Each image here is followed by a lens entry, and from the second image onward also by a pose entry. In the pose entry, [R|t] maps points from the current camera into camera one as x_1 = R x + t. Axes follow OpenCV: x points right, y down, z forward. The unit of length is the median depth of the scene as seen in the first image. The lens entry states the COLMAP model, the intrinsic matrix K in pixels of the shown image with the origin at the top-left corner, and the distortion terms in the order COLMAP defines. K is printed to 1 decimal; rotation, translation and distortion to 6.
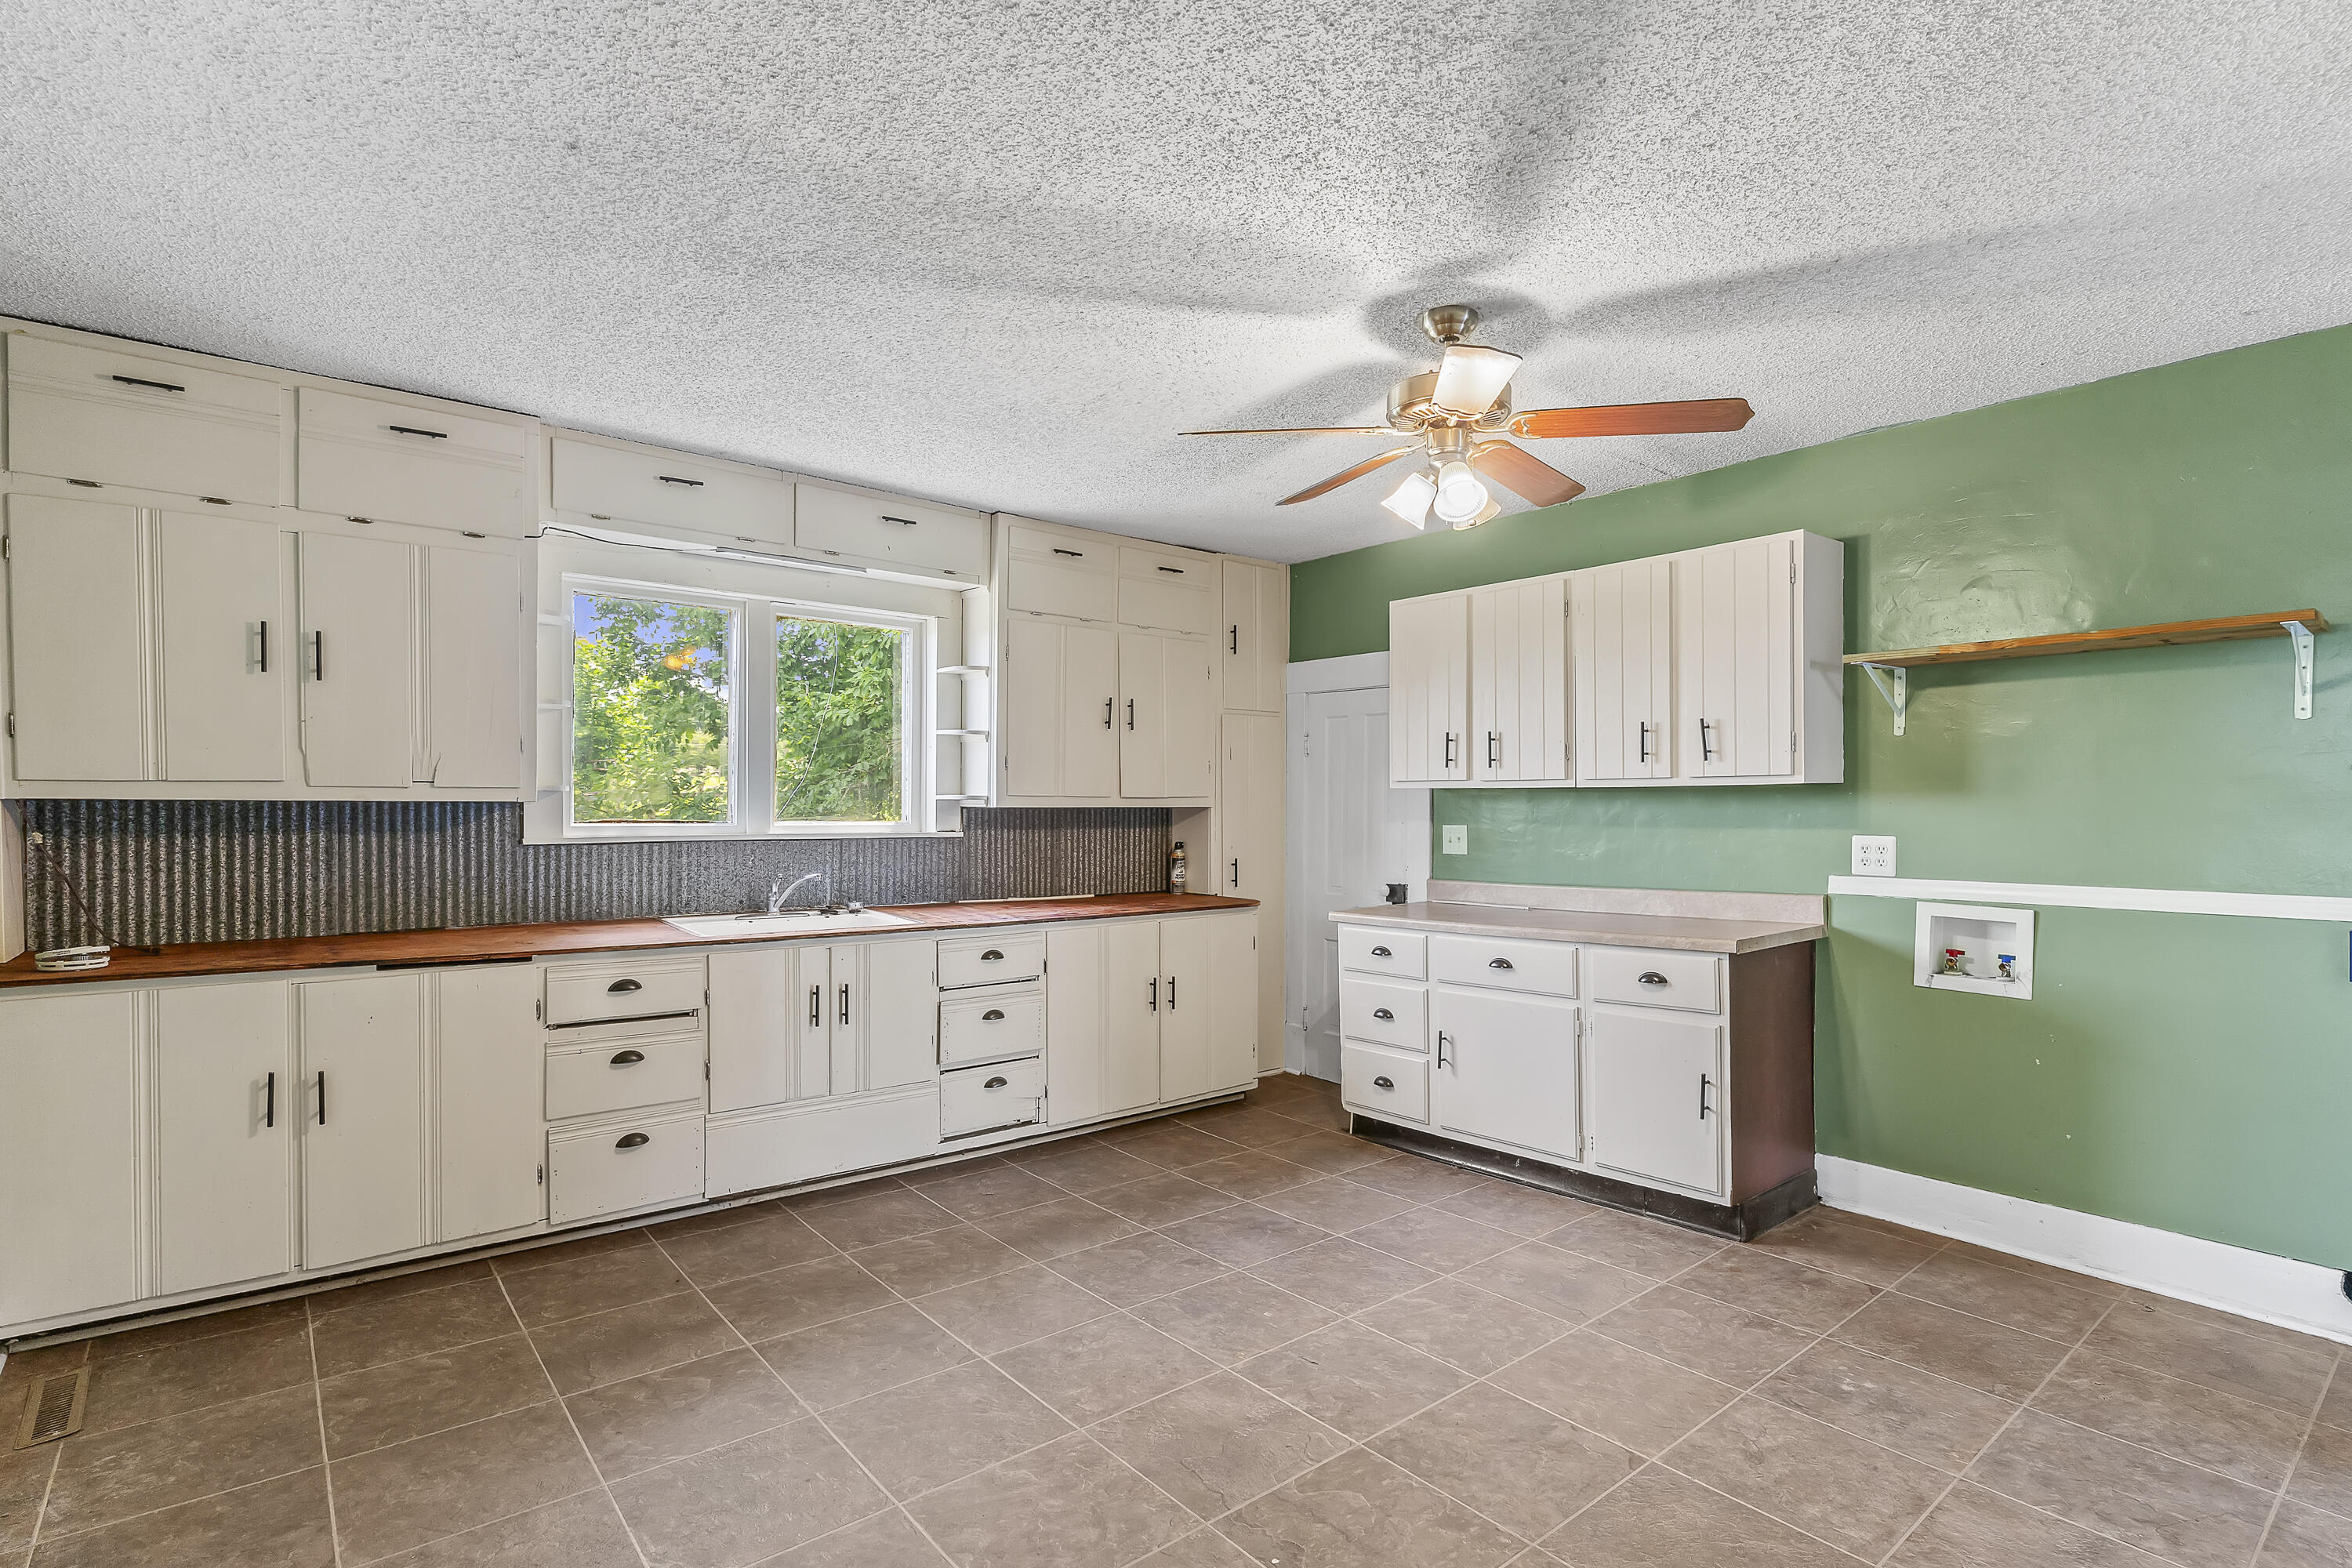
lens RADIAL K [[1151.9, 0, 1216.3], [0, 1151.9, 816.1], [0, 0, 1]] dist [0.004066, -0.000946]
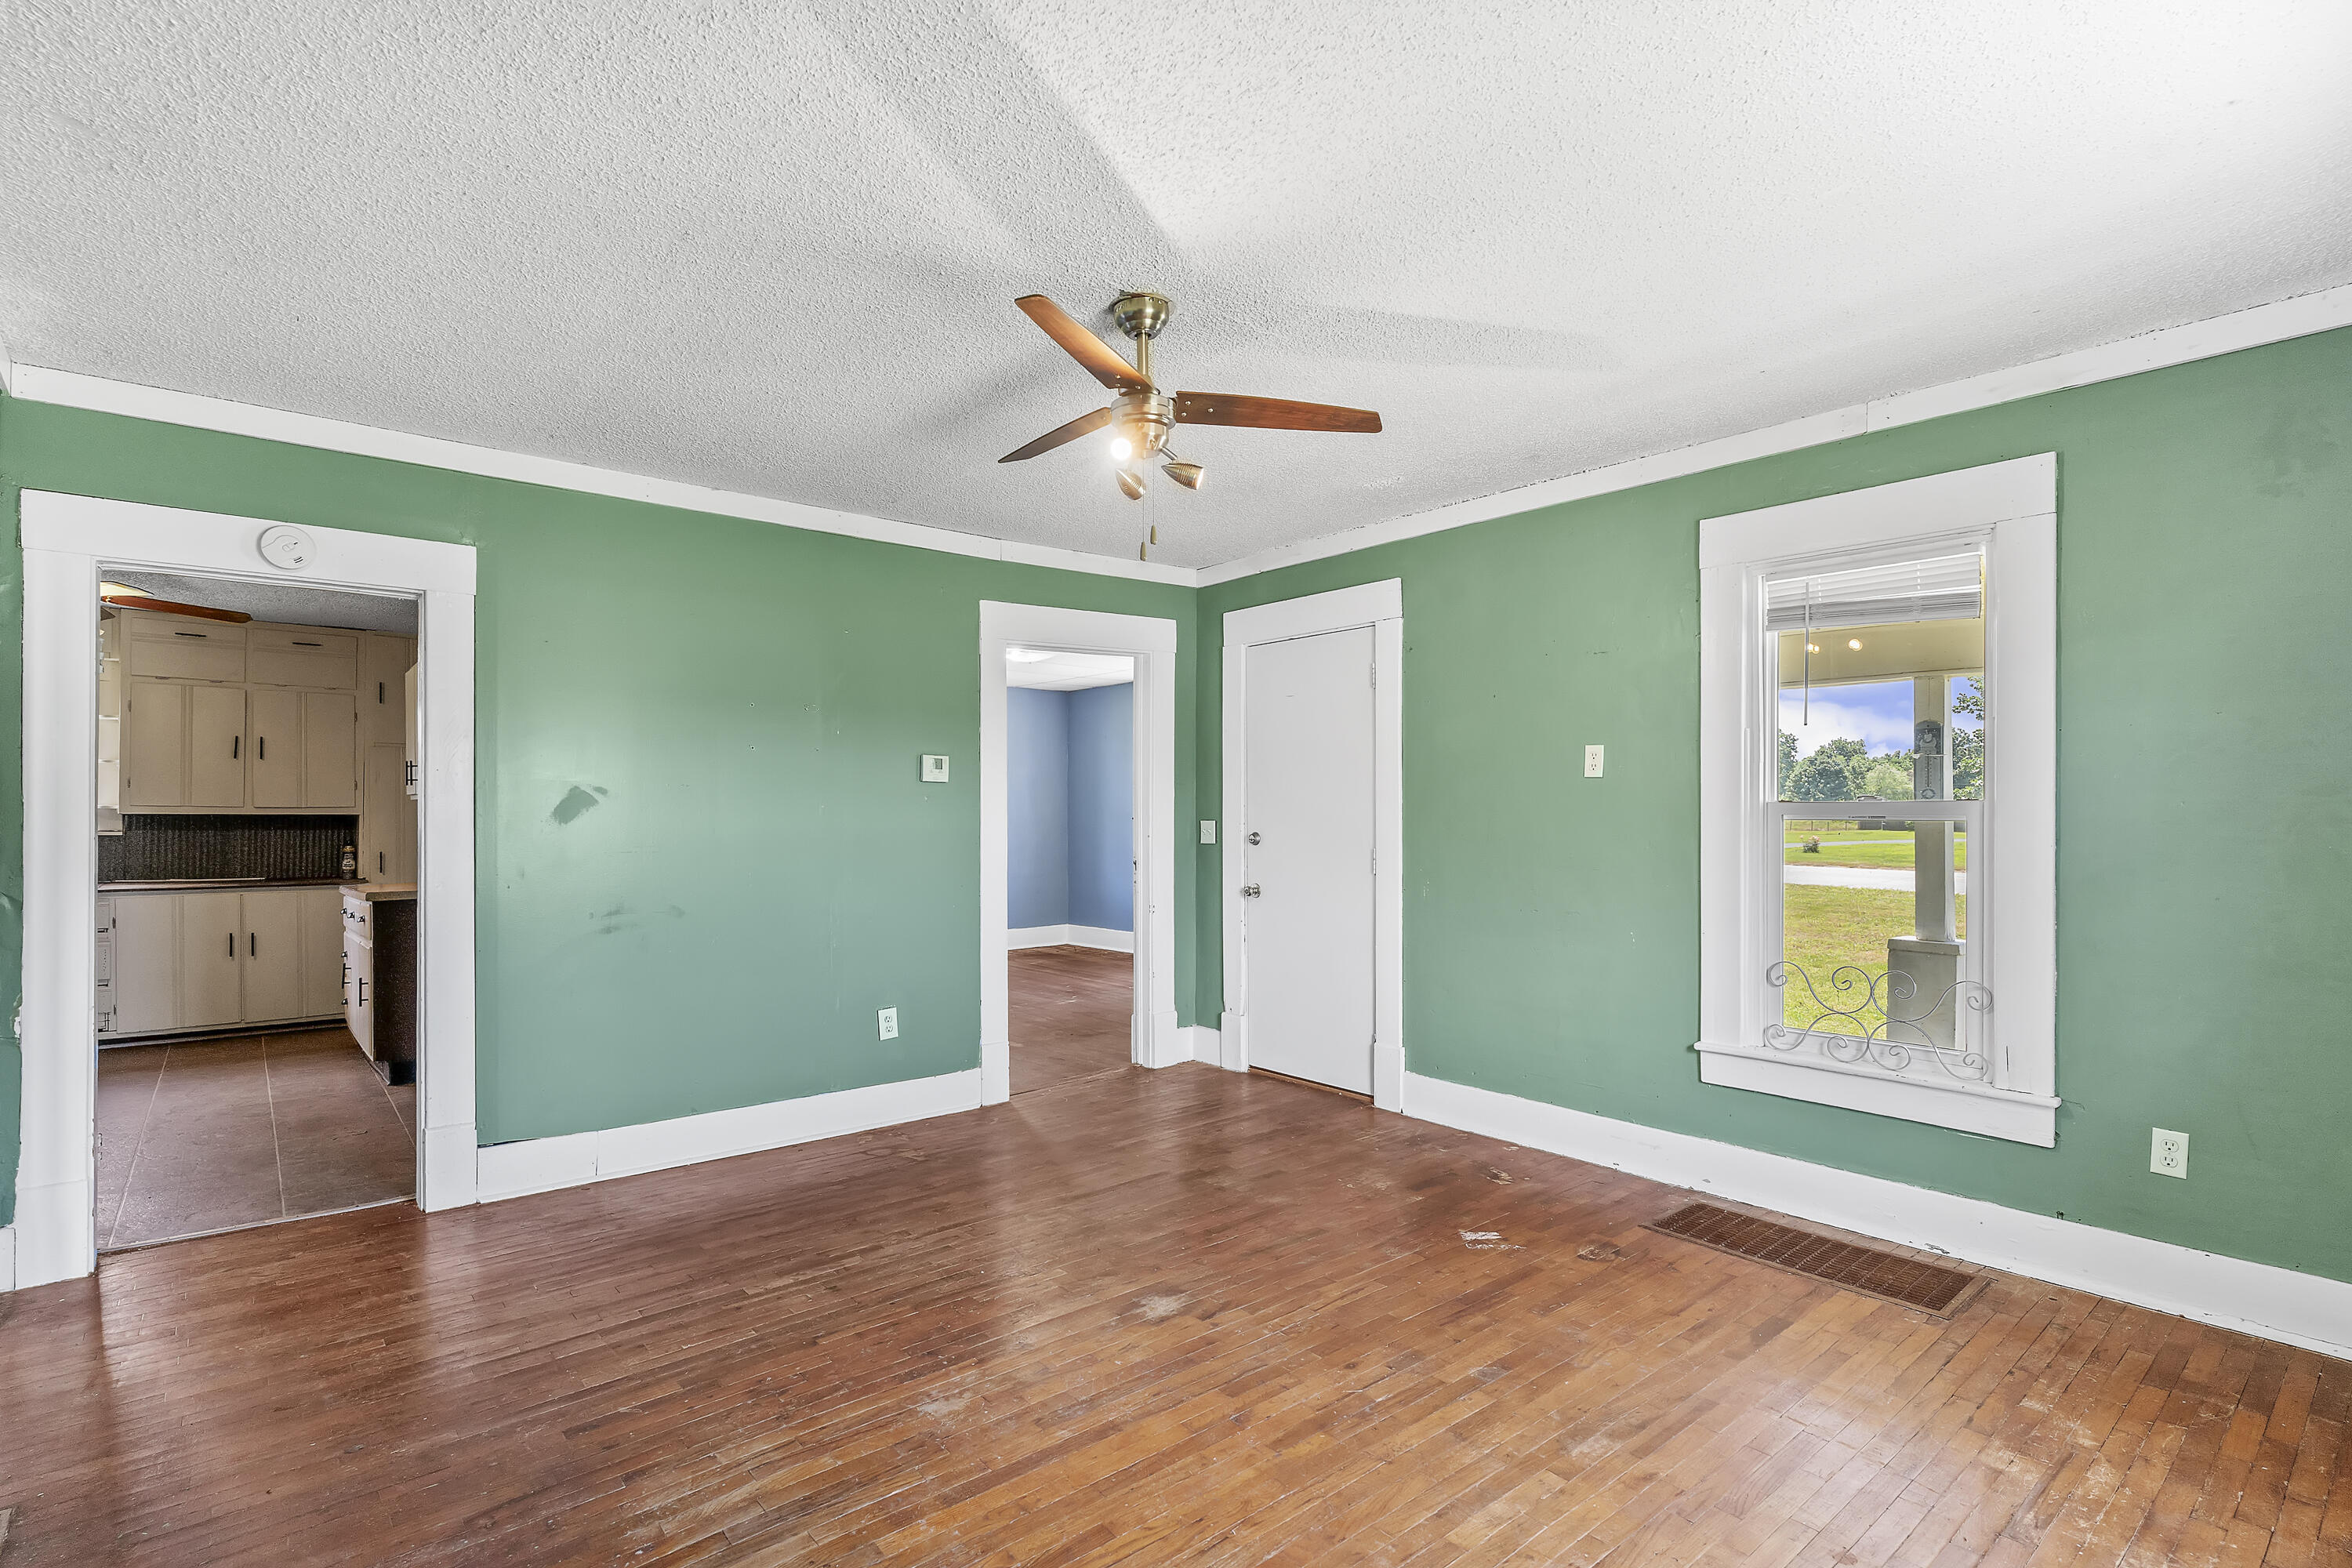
lens RADIAL K [[1151.9, 0, 1180.9], [0, 1151.9, 809.5], [0, 0, 1]] dist [0.004066, -0.000946]
pose [[0.999769, 0.000170, -0.021502, 1.387413], [-0.000625, 0.999776, -0.021158, 0.019764], [0.021494, 0.021167, 0.999545, -0.489016]]
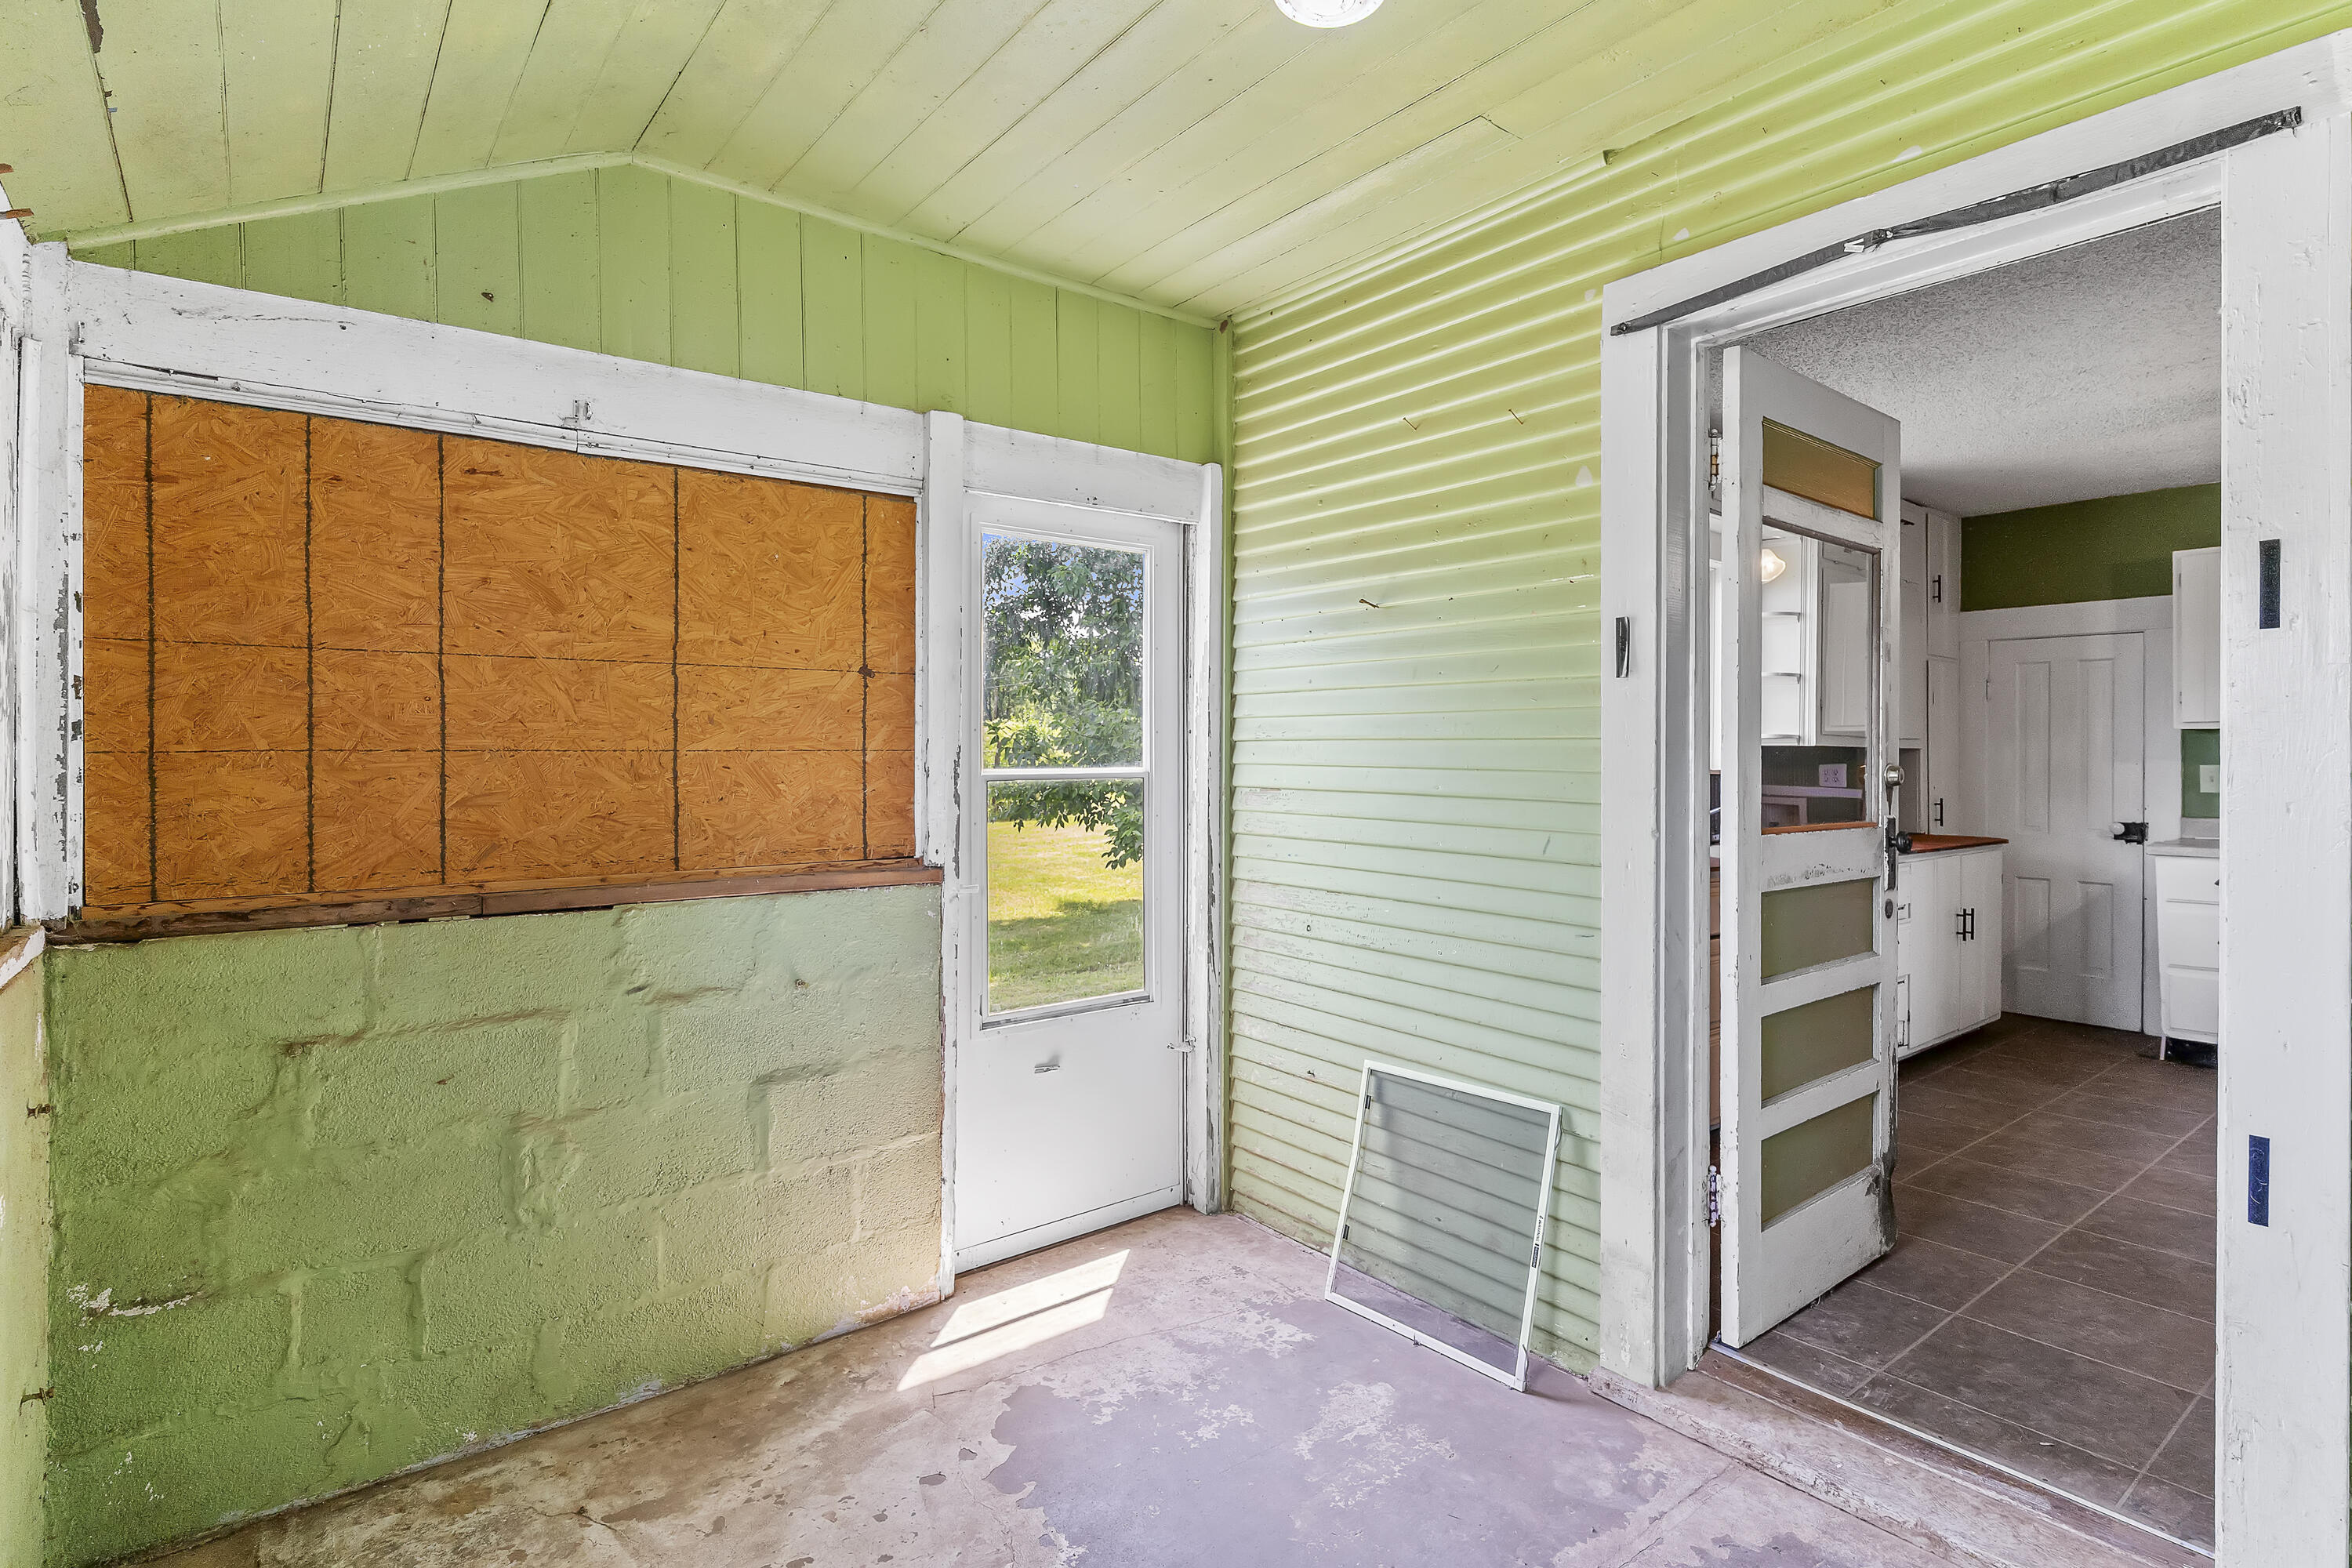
lens RADIAL K [[1151.9, 0, 1219.8], [0, 1151.9, 773.8], [0, 0, 1]] dist [0.004066, -0.000946]
pose [[0.999794, 0.000694, -0.020269, -0.849492], [-0.000838, 0.999975, -0.007075, 0.030947], [0.020264, 0.007090, 0.999770, -0.070981]]
